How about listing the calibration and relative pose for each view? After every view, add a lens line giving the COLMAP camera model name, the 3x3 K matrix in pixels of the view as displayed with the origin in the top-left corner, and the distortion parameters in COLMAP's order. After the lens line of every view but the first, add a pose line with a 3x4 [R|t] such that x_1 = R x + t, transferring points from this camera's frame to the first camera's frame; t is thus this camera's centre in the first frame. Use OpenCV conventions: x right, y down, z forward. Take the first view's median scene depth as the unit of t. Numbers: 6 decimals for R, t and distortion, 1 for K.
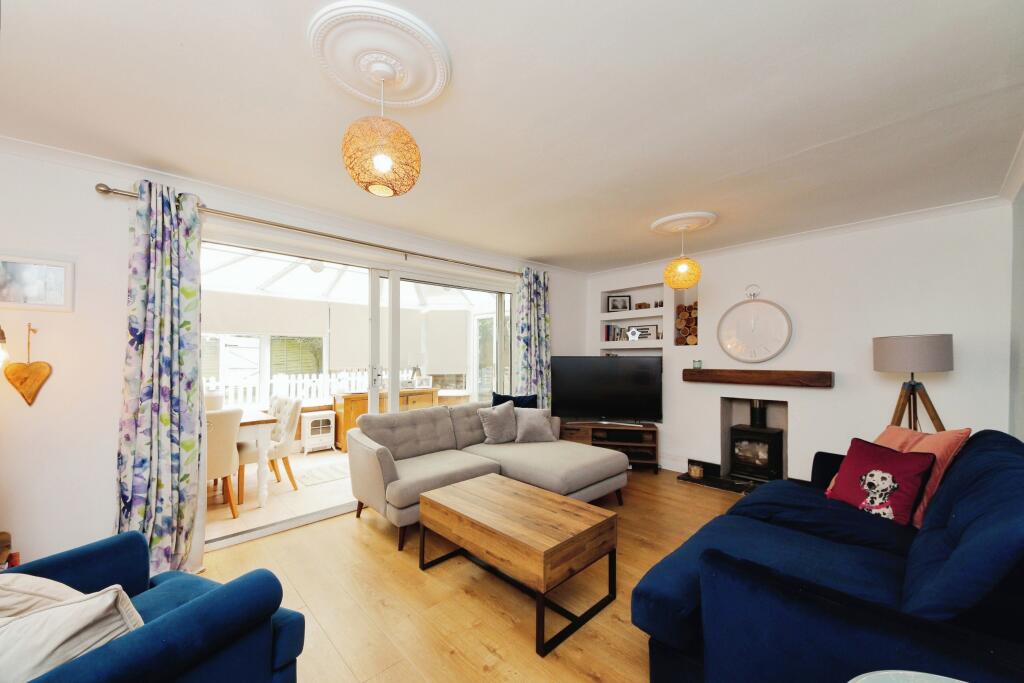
lens RADIAL K [[381.8, 0, 507.6], [0, 381.8, 344.6], [0, 0, 1]] dist [-0.001726, -0.005745]
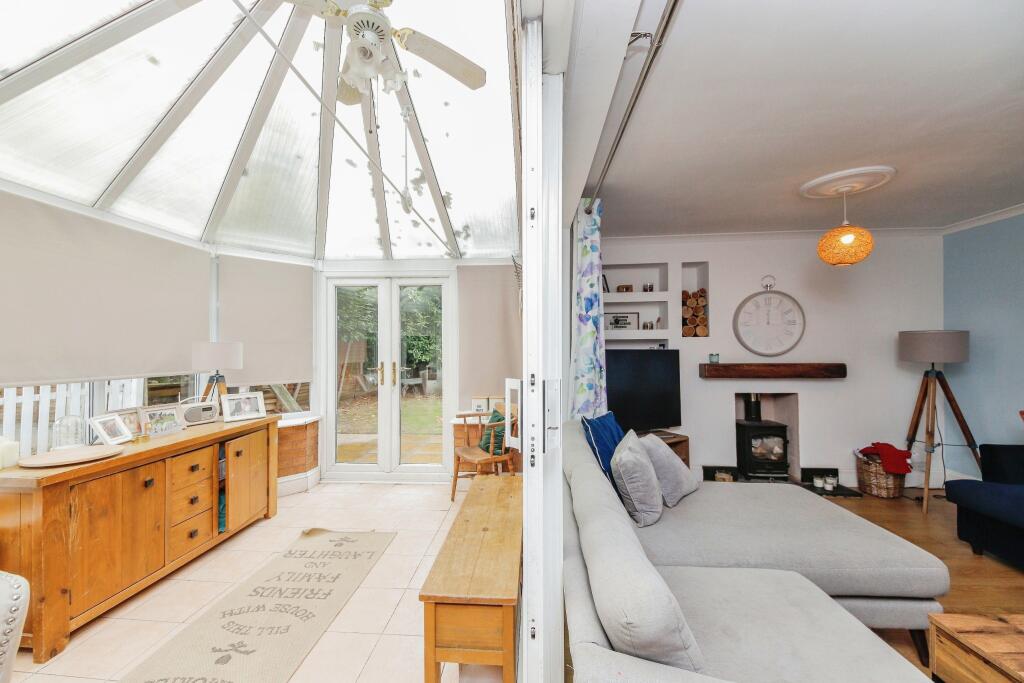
lens RADIAL K [[381.8, 0, 524.8], [0, 381.8, 344.8], [0, 0, 1]] dist [-0.001726, -0.005745]
pose [[0.727345, 0.010224, 0.686195, -0.432894], [-0.018647, 0.999814, 0.004869, 0.023479], [-0.686018, -0.016337, 0.727401, 0.647533]]
